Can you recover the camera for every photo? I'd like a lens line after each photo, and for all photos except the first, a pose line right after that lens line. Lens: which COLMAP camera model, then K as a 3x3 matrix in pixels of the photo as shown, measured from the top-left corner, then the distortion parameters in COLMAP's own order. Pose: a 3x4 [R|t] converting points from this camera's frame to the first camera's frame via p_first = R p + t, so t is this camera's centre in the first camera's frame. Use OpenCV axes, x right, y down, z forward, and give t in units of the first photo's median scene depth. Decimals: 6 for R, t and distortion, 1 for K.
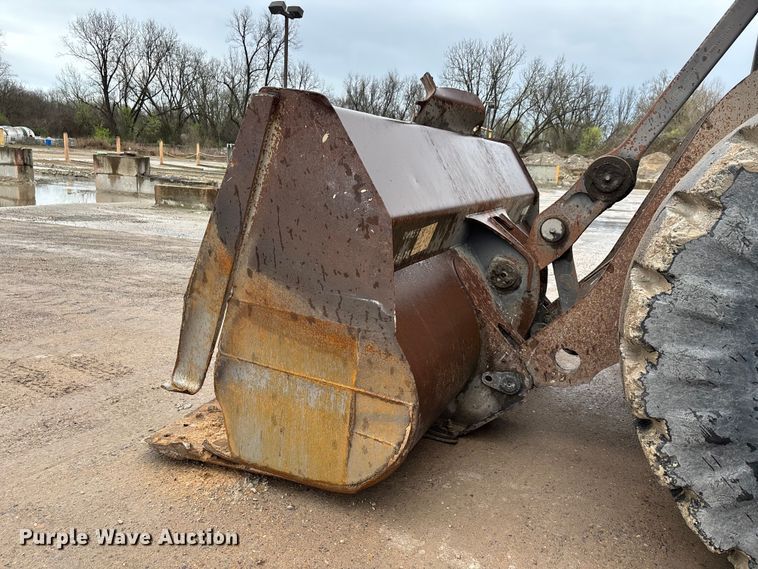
lens RADIAL K [[565.1, 0, 379.0], [0, 565.1, 284.5], [0, 0, 1]] dist [0.056230, -0.063587]
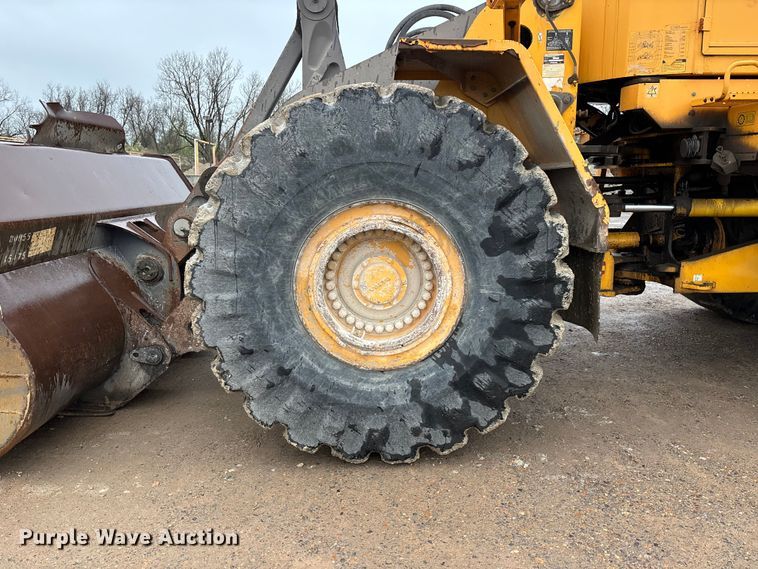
lens RADIAL K [[561.2, 0, 378.0], [0, 561.2, 298.6], [0, 0, 1]] dist [0.013306, 0.000171]
pose [[0.902998, -0.133442, 0.408397, 0.221506], [0.131495, 0.990768, 0.032983, 0.089674], [-0.409028, 0.023918, 0.912208, -0.350846]]
